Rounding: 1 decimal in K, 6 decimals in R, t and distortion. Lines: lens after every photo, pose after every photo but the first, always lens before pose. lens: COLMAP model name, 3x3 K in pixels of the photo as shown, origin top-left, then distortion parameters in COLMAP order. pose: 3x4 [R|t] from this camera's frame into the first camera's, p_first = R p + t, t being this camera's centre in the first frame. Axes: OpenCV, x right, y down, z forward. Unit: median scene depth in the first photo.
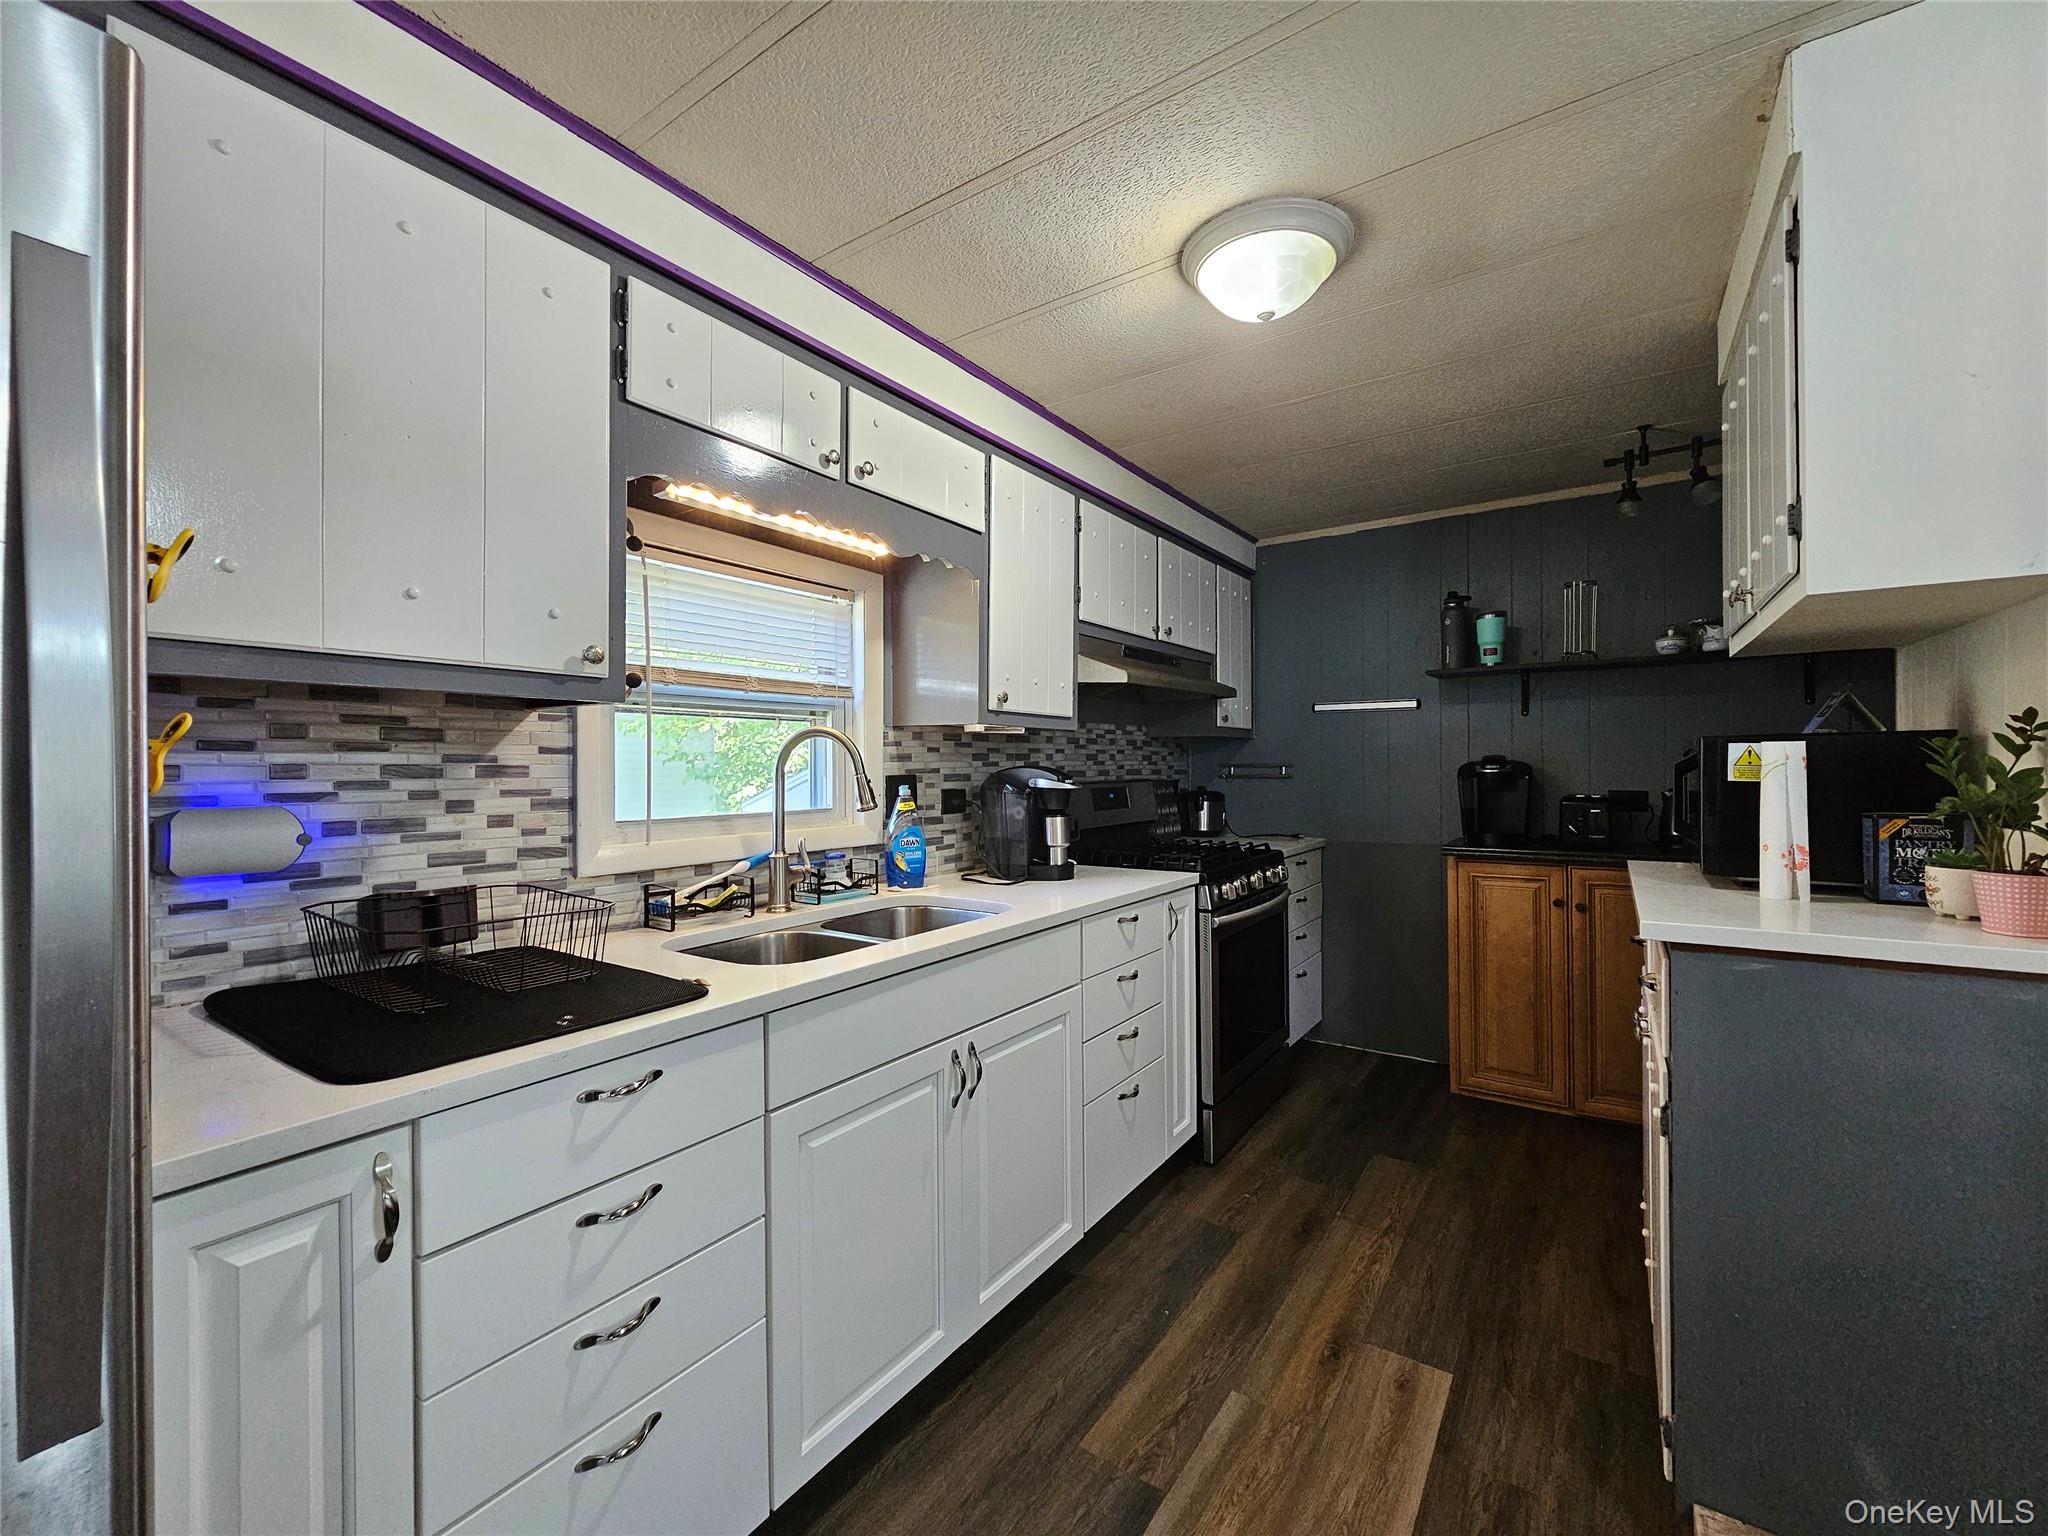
lens RADIAL K [[842.0, 0, 1027.5], [0, 842.0, 769.3], [0, 0, 1]] dist [-0.000804, 0.000228]
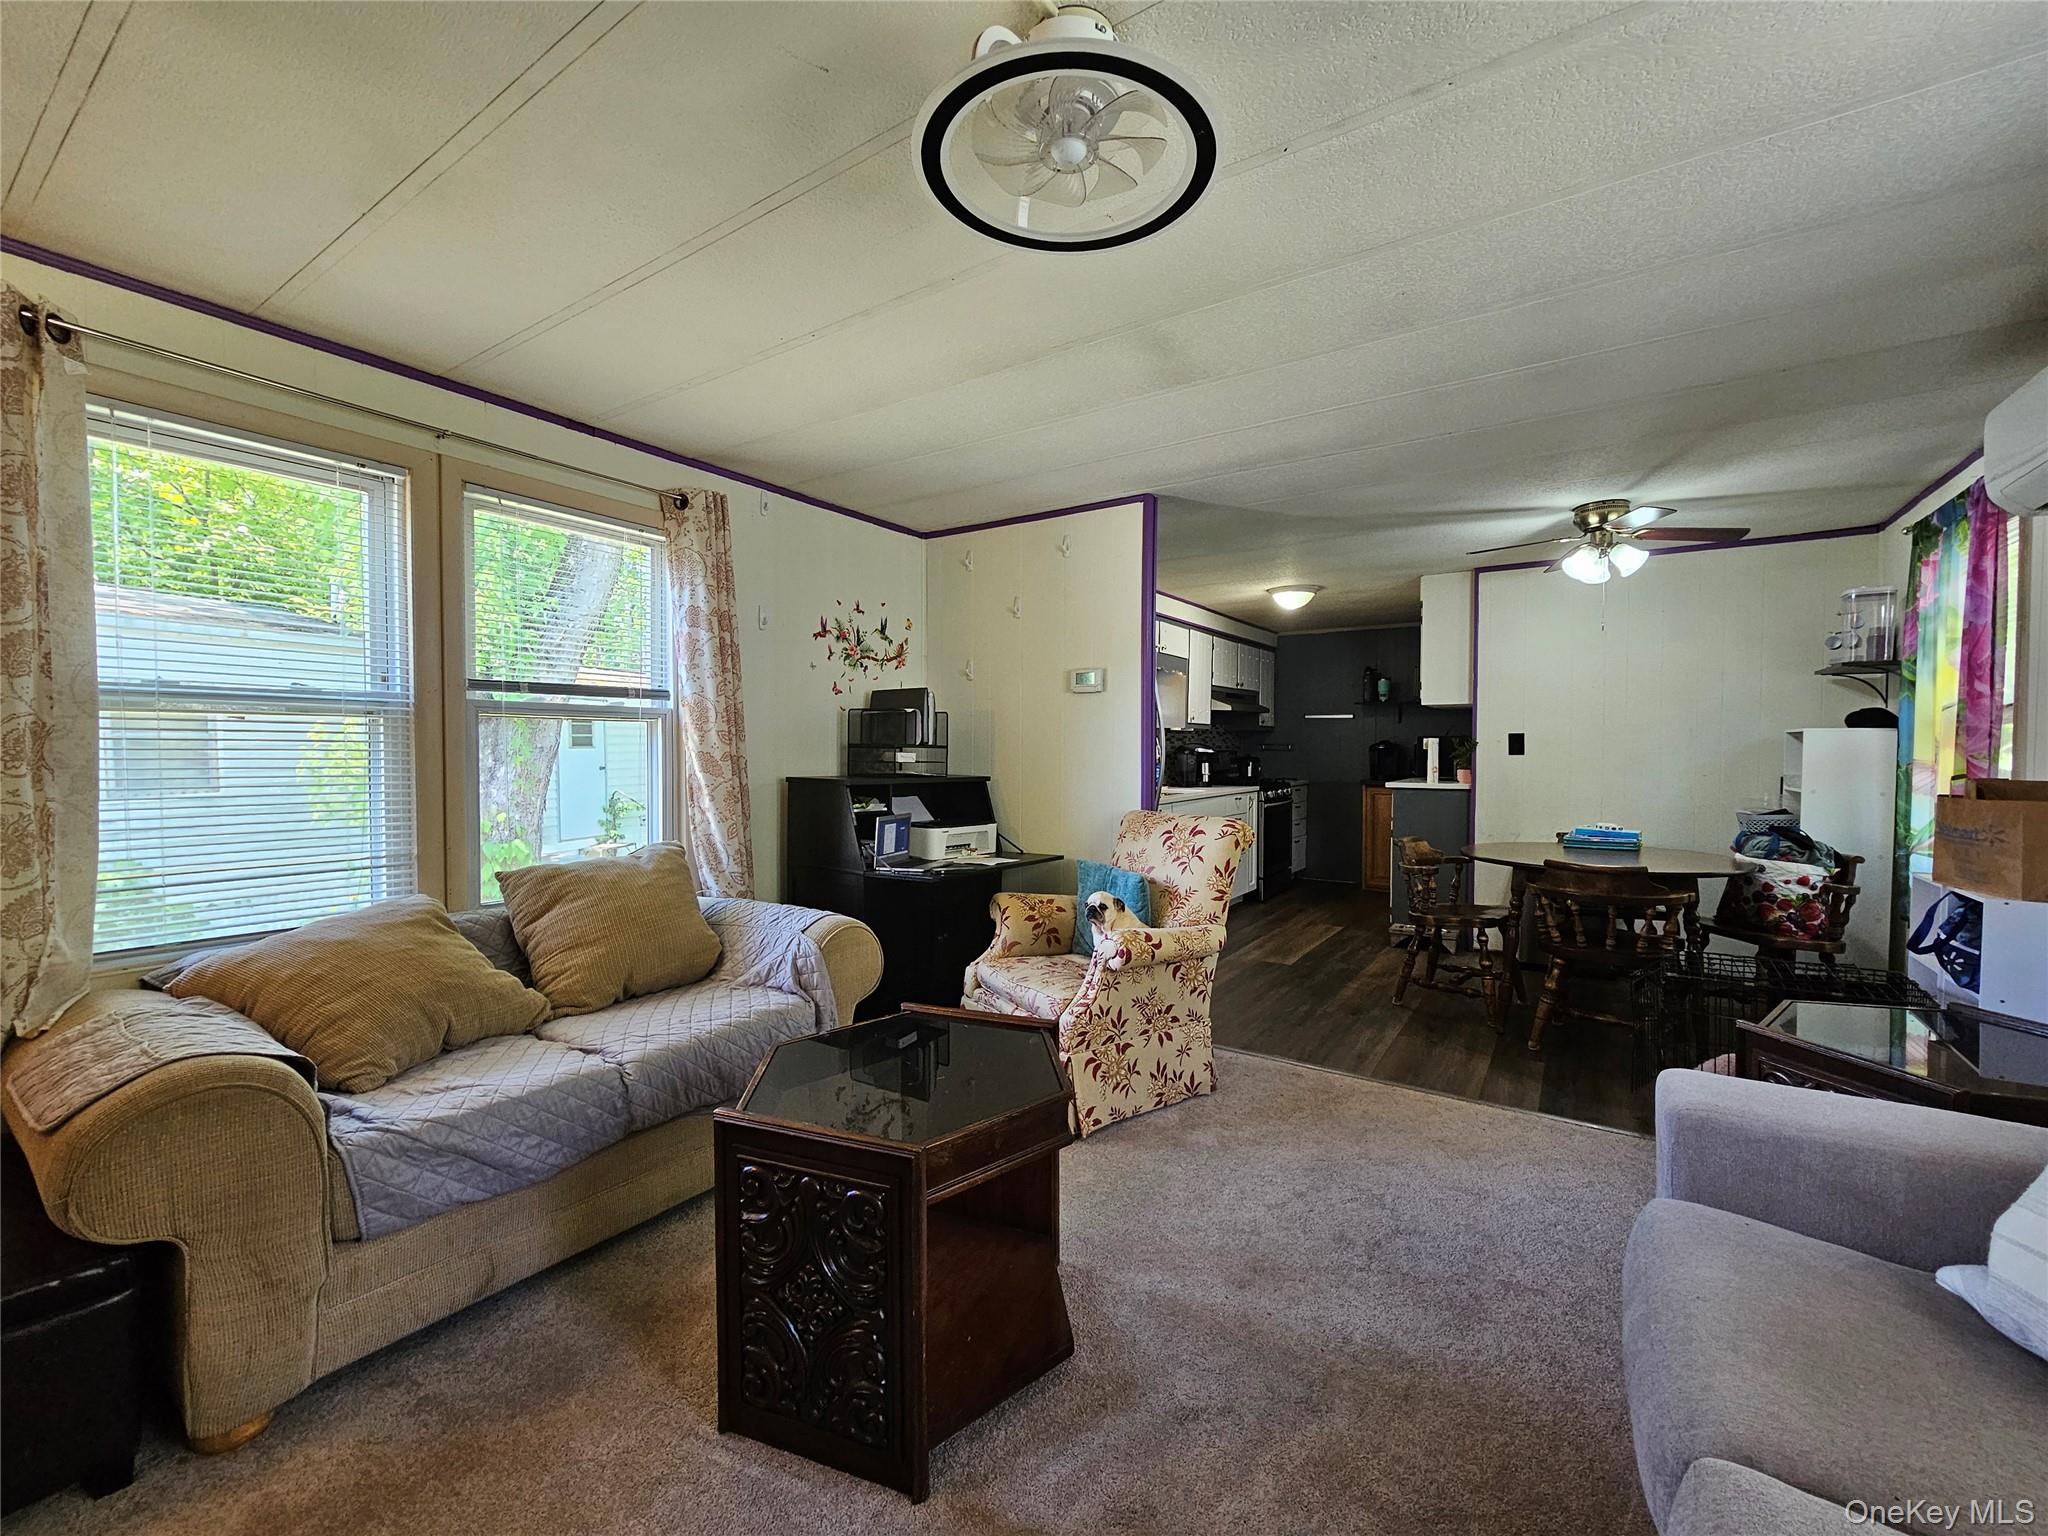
lens RADIAL K [[840.4, 0, 1031.3], [0, 840.4, 768.4], [0, 0, 1]] dist [0.002622, -0.003720]
pose [[0.999786, 0.009471, 0.018402, -0.596564], [-0.009900, 0.999678, 0.023360, 0.019083], [-0.018175, -0.023537, 0.999558, -1.708388]]
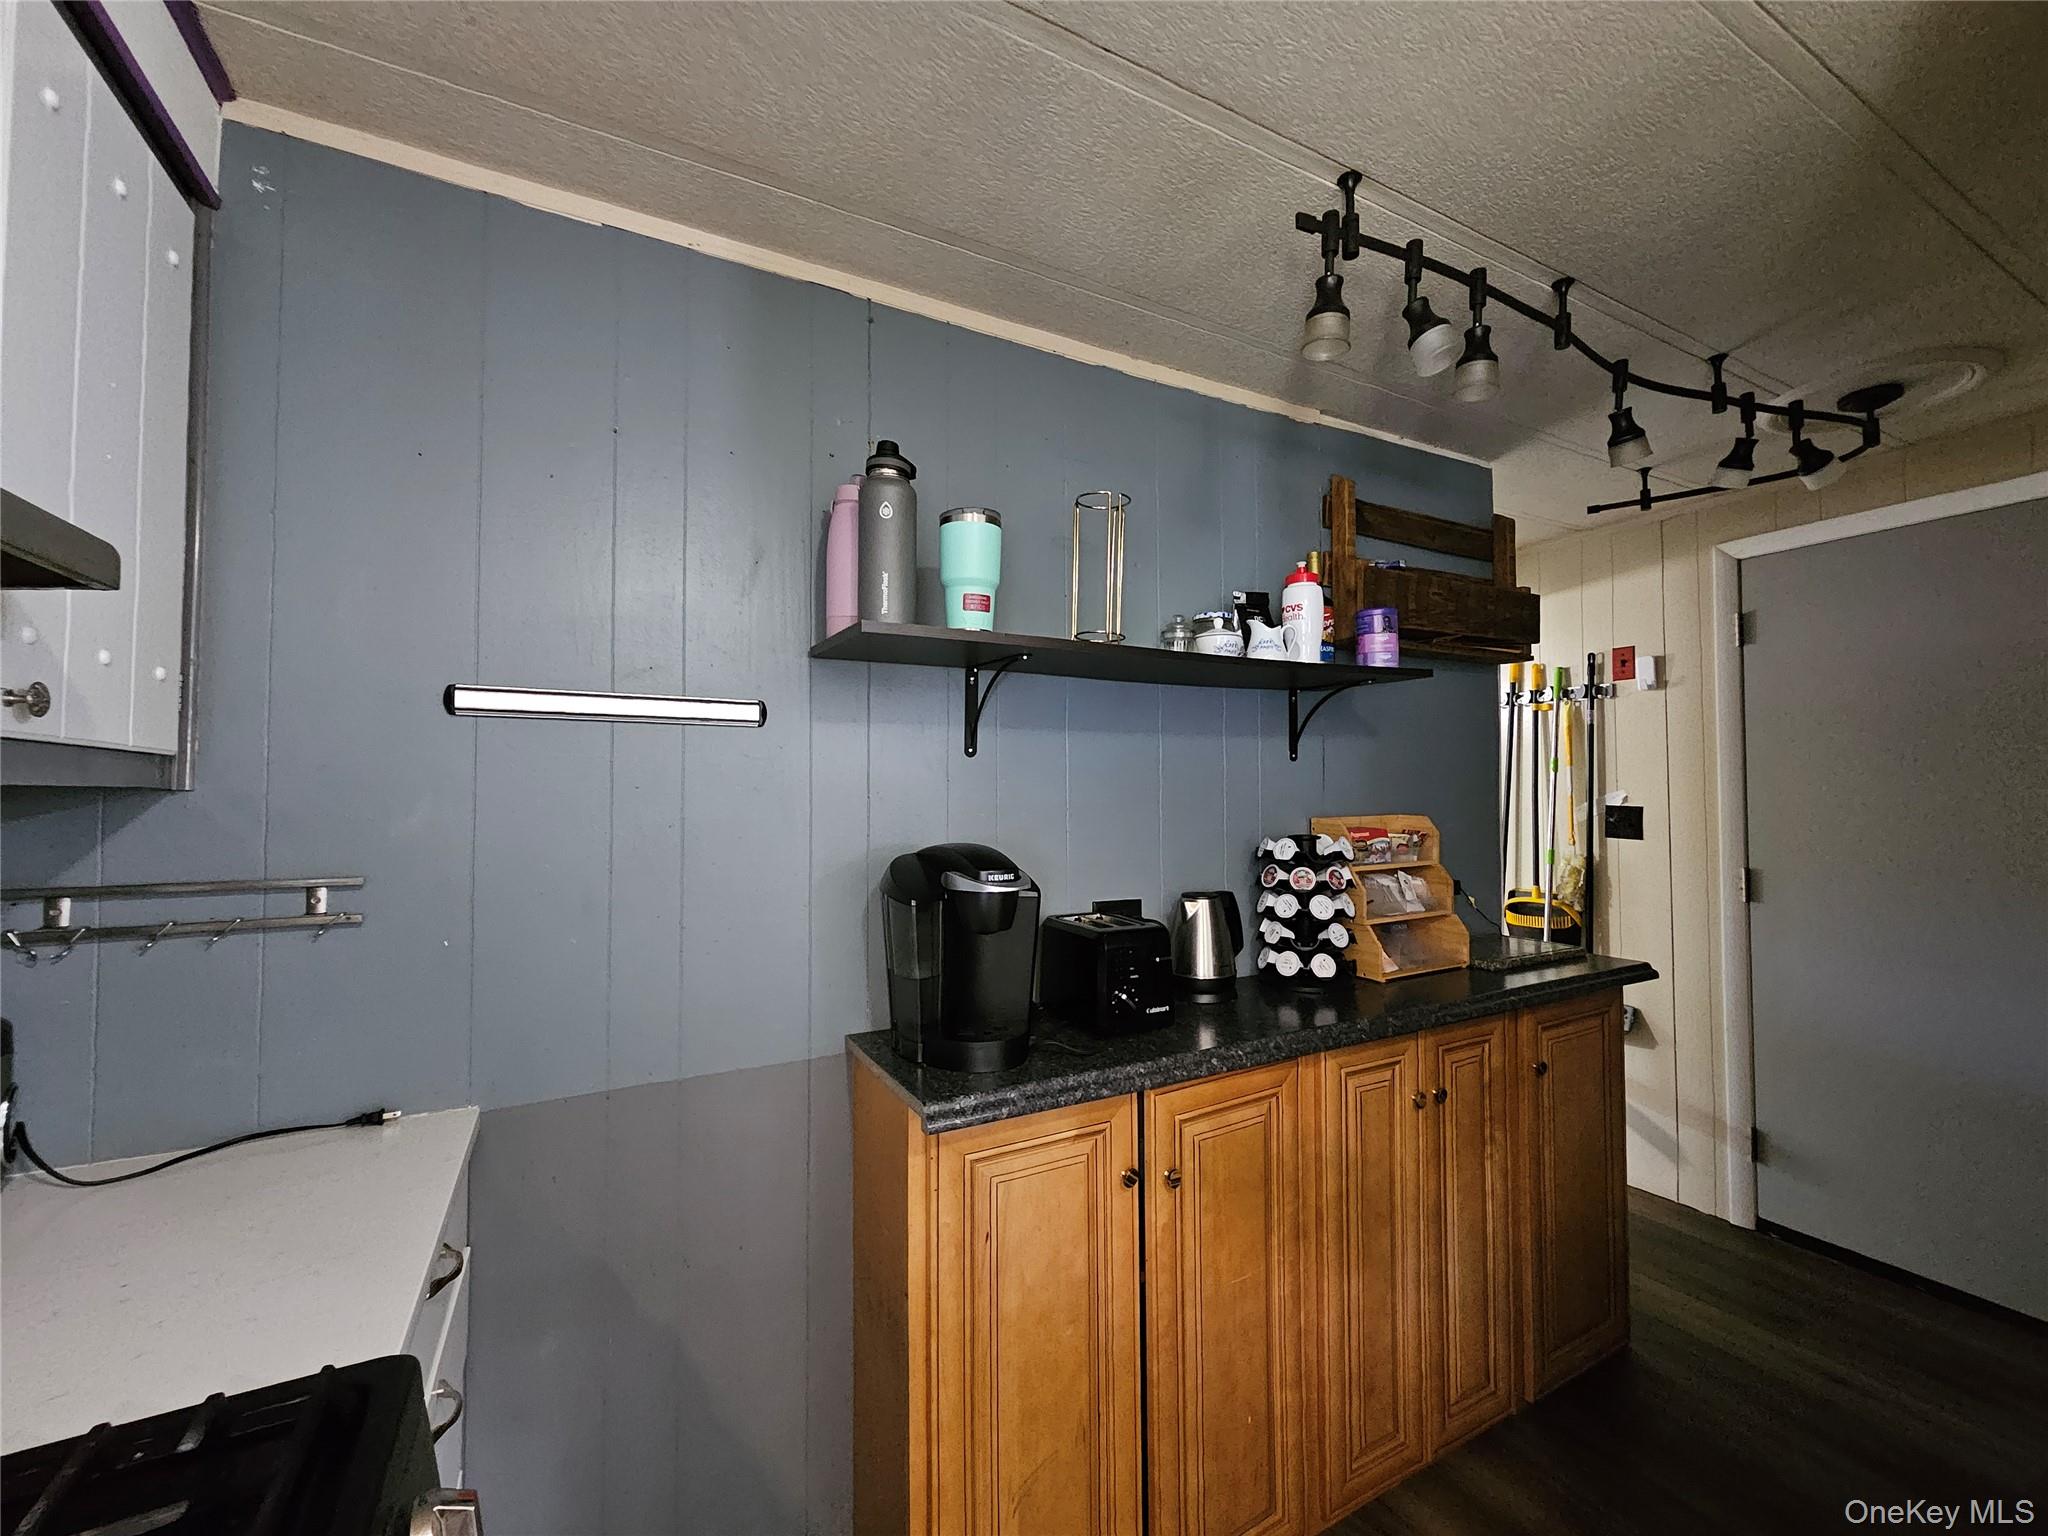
lens RADIAL K [[840.4, 0, 1031.3], [0, 840.4, 768.4], [0, 0, 1]] dist [0.002622, -0.003720]
pose [[0.453519, 0.031277, 0.890698, 0.257106], [0.002446, 0.999337, -0.036337, -0.055746], [-0.891243, 0.018658, 0.453141, 1.078675]]
